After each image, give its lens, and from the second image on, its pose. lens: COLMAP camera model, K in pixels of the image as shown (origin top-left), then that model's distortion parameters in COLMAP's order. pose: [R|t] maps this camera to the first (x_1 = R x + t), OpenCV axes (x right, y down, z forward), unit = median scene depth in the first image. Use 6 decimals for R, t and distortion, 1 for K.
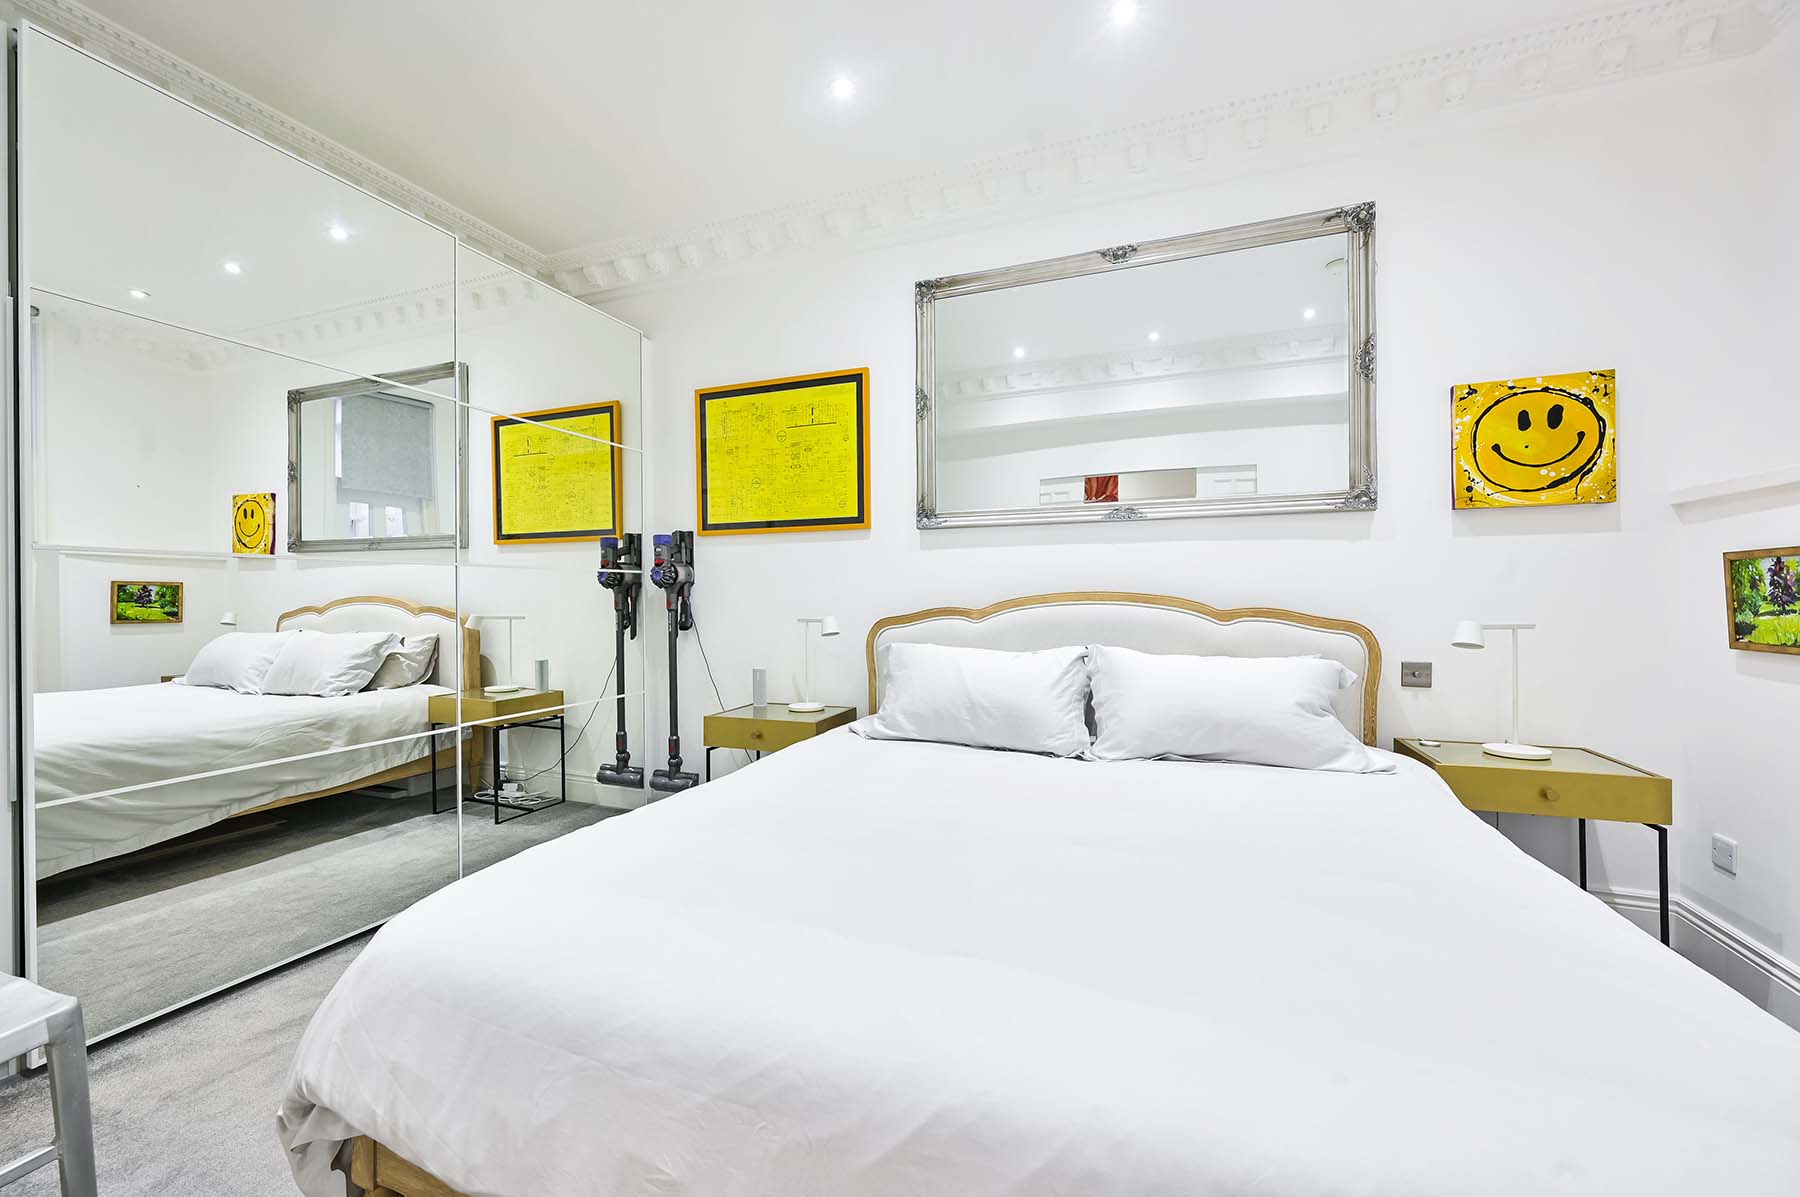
lens RADIAL K [[704.3, 0, 903.9], [0, 704.3, 599.9], [0, 0, 1]] dist [-0.001588, -0.000003]
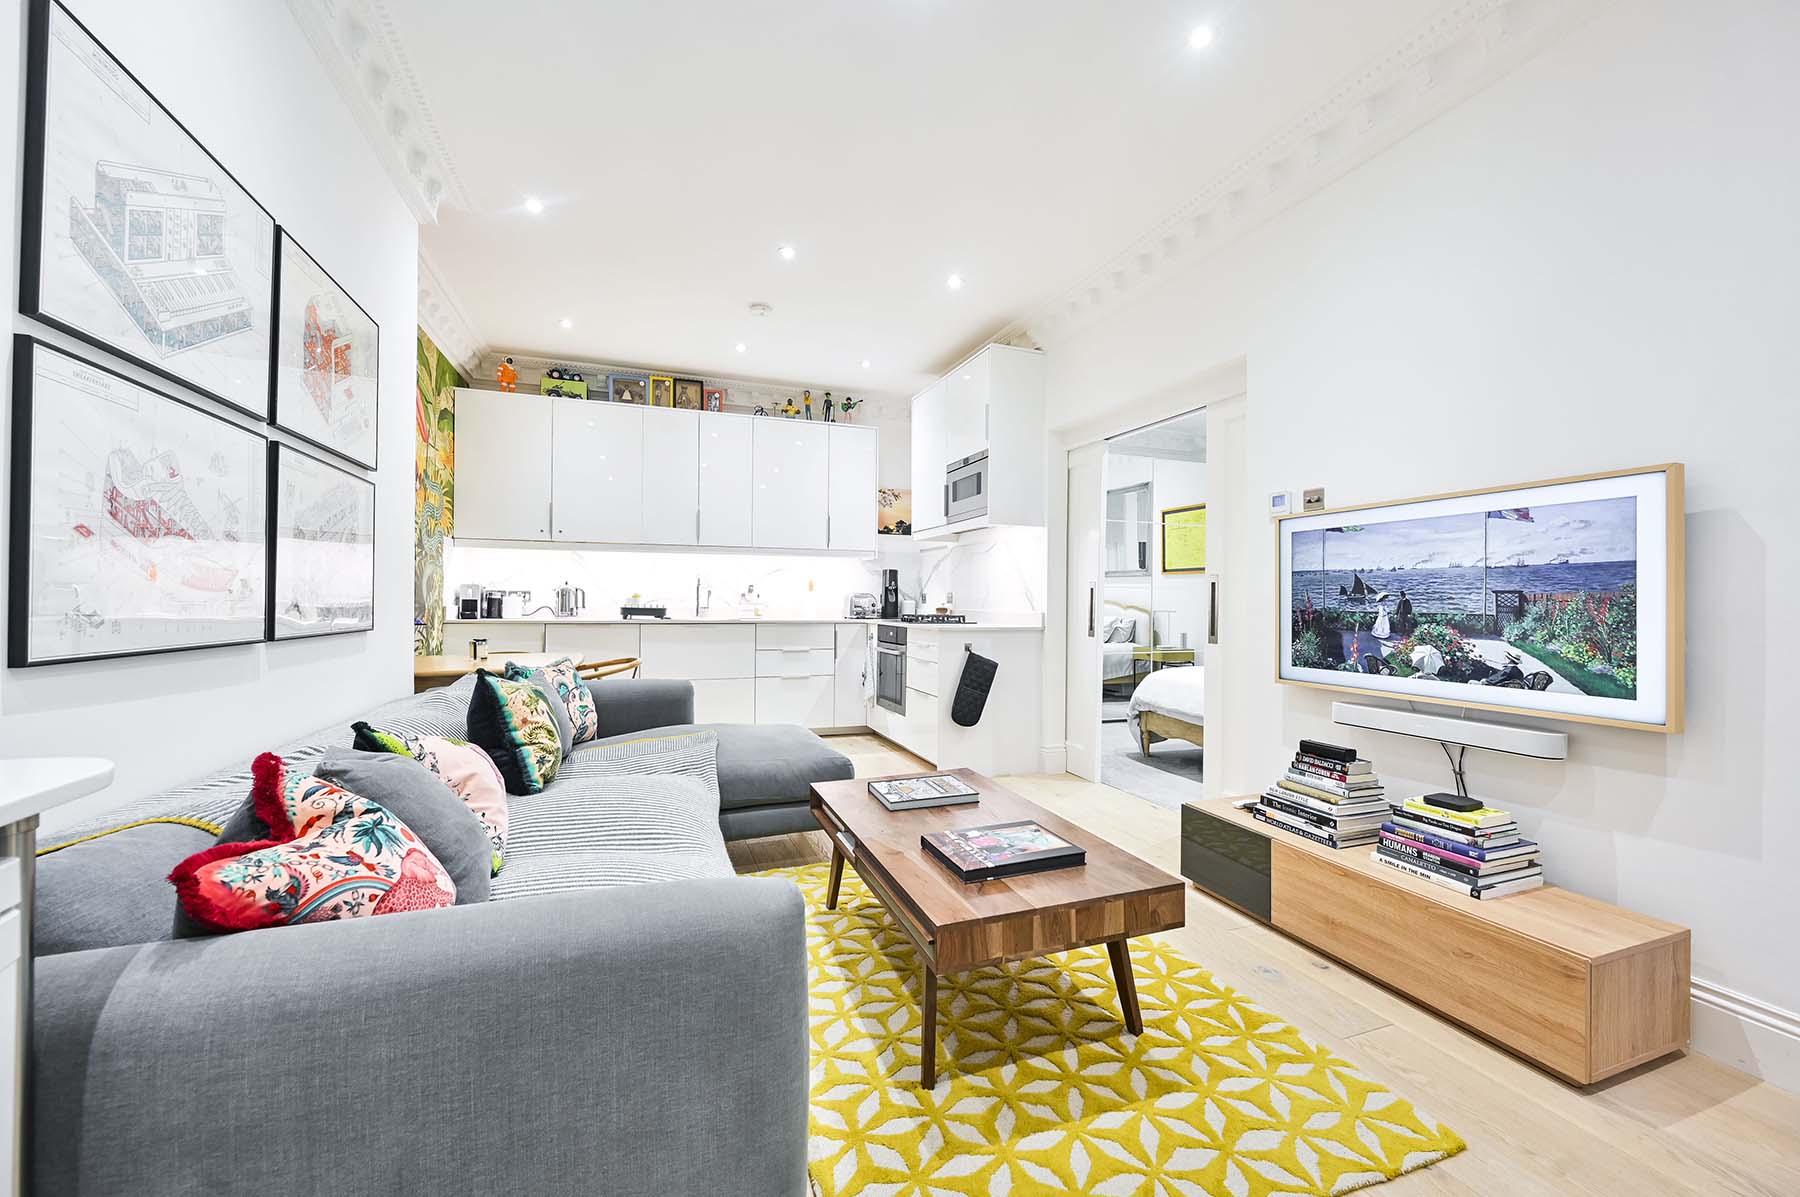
lens RADIAL K [[709.4, 0, 896.7], [0, 709.4, 598.2], [0, 0, 1]] dist [-0.001820, 0.000072]
pose [[0.653769, 0.008125, -0.756651, 0.624339], [-0.017017, 0.999847, -0.003968, 0.011916], [0.756503, 0.015470, 0.653807, -1.226863]]
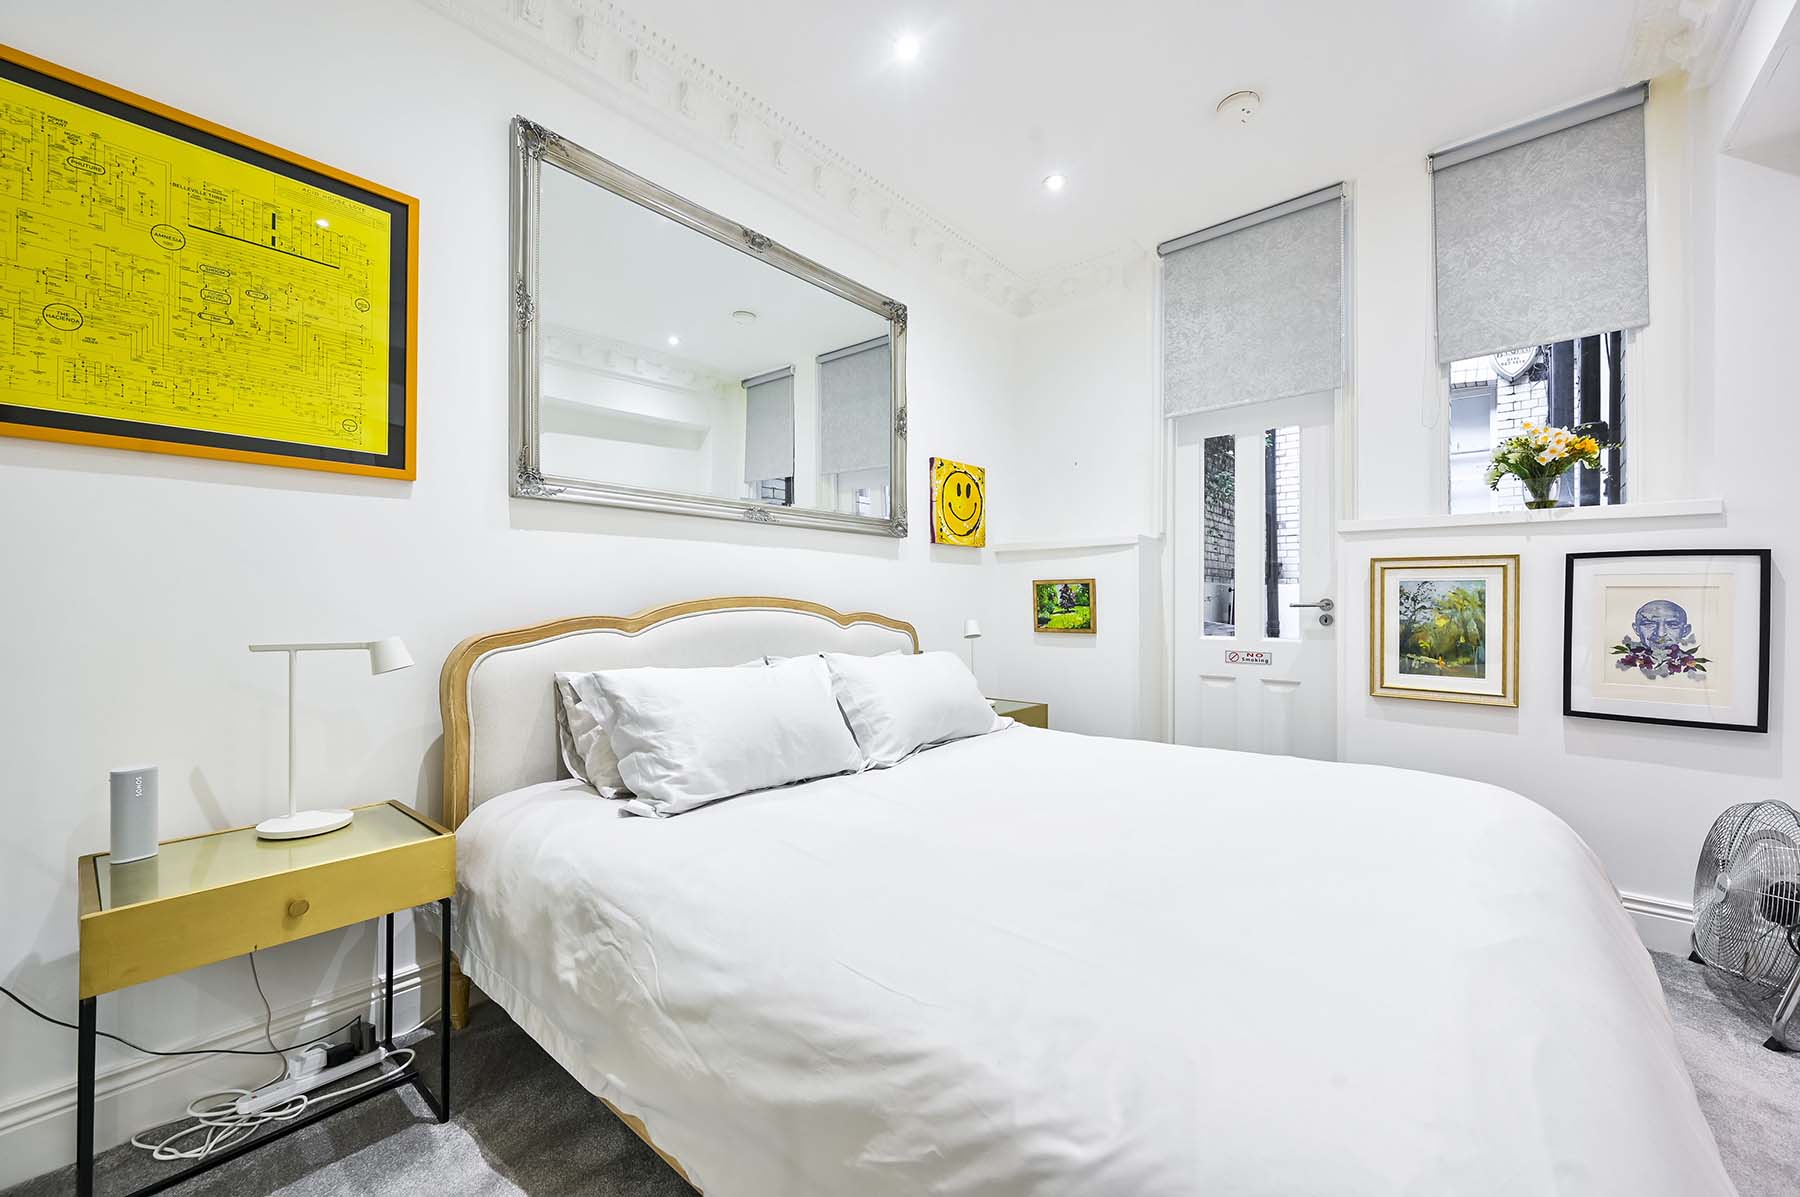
lens RADIAL K [[706.0, 0, 898.0], [0, 706.0, 598.5], [0, 0, 1]] dist [-0.001820, -0.000009]
pose [[0.341764, 0.011406, 0.939717, -0.504495], [0.002485, 0.999912, -0.013041, 0.003040], [-0.939783, 0.006792, 0.341705, 0.486817]]
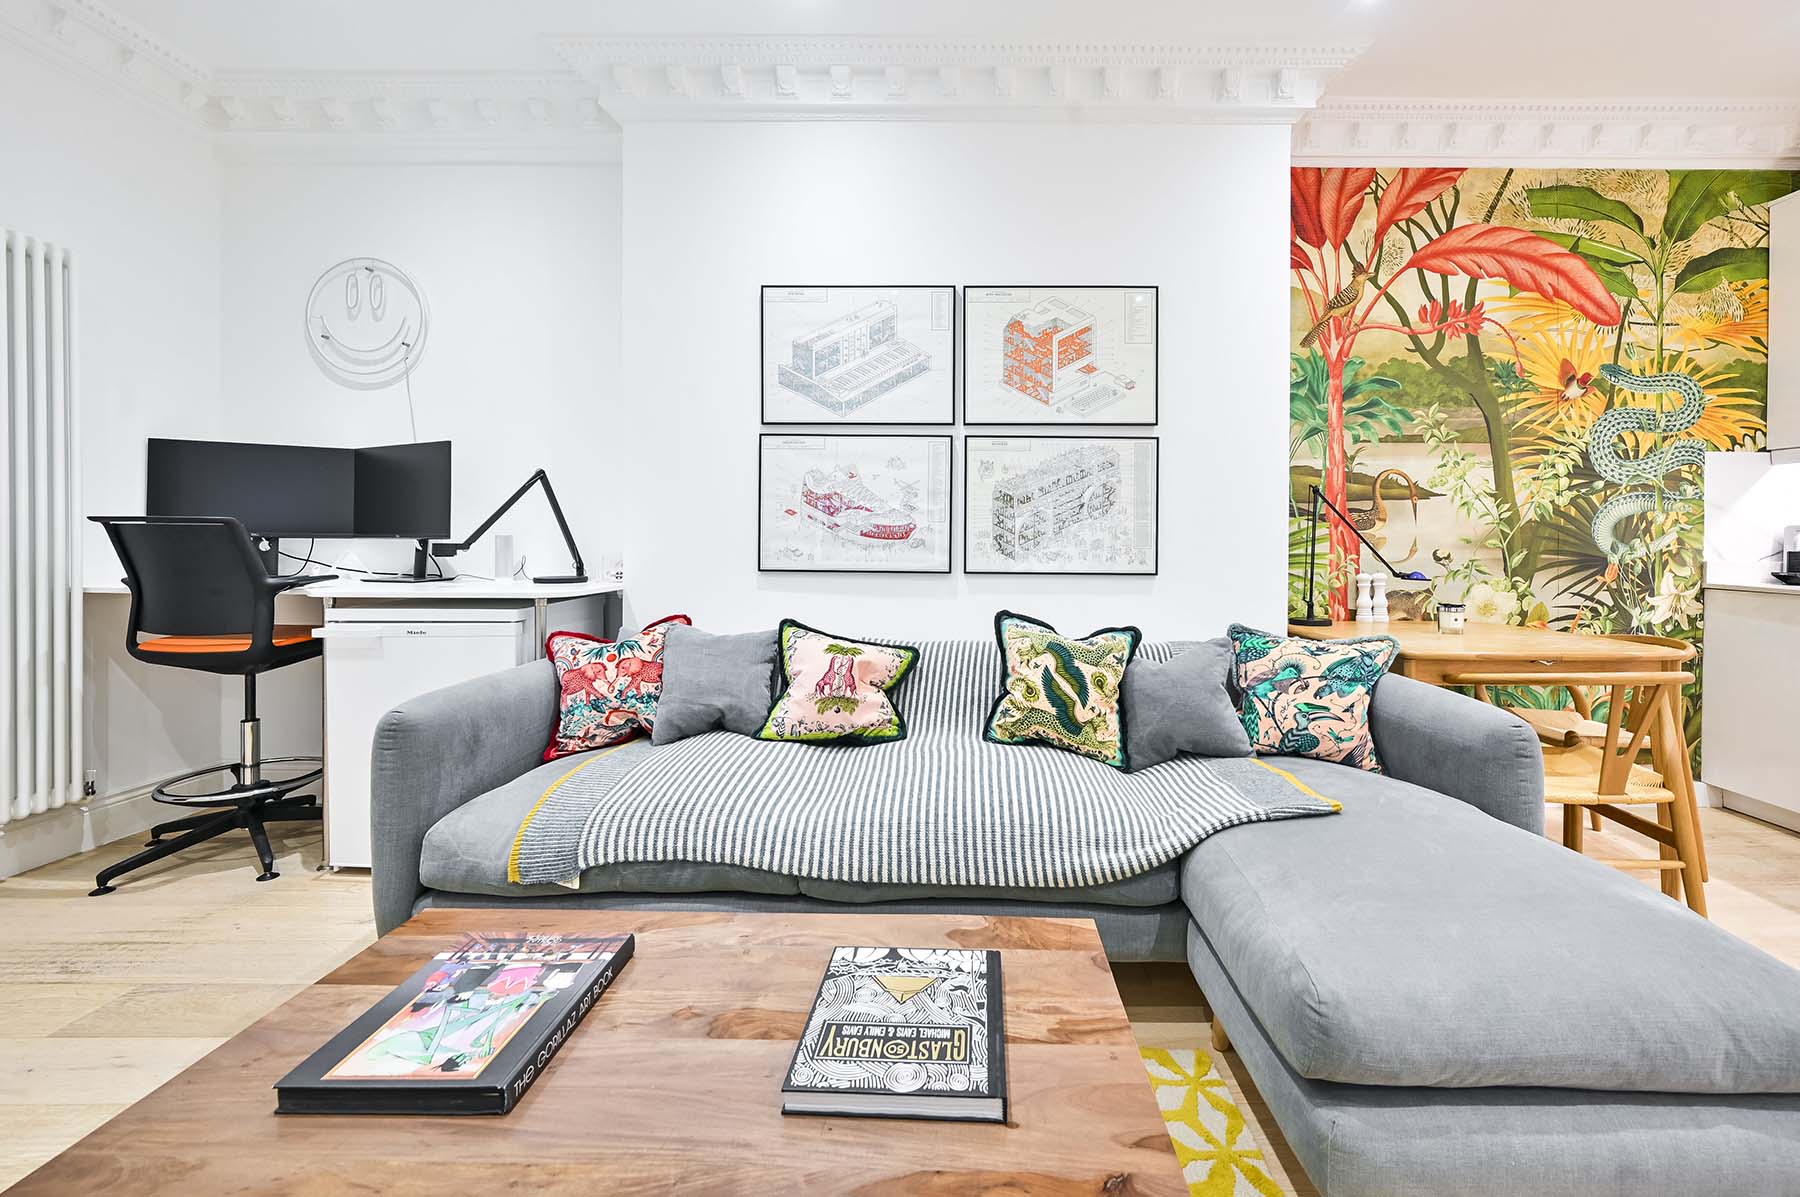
lens RADIAL K [[731.4, 0, 957.8], [0, 731.4, 545.2], [0, 0, 1]] dist [-0.002636, 0.000185]
pose [[-0.934746, 0.001677, -0.355313, 0.107431], [-0.004414, 0.999857, 0.016331, 0.004912], [0.355290, 0.016833, -0.934605, -0.316249]]
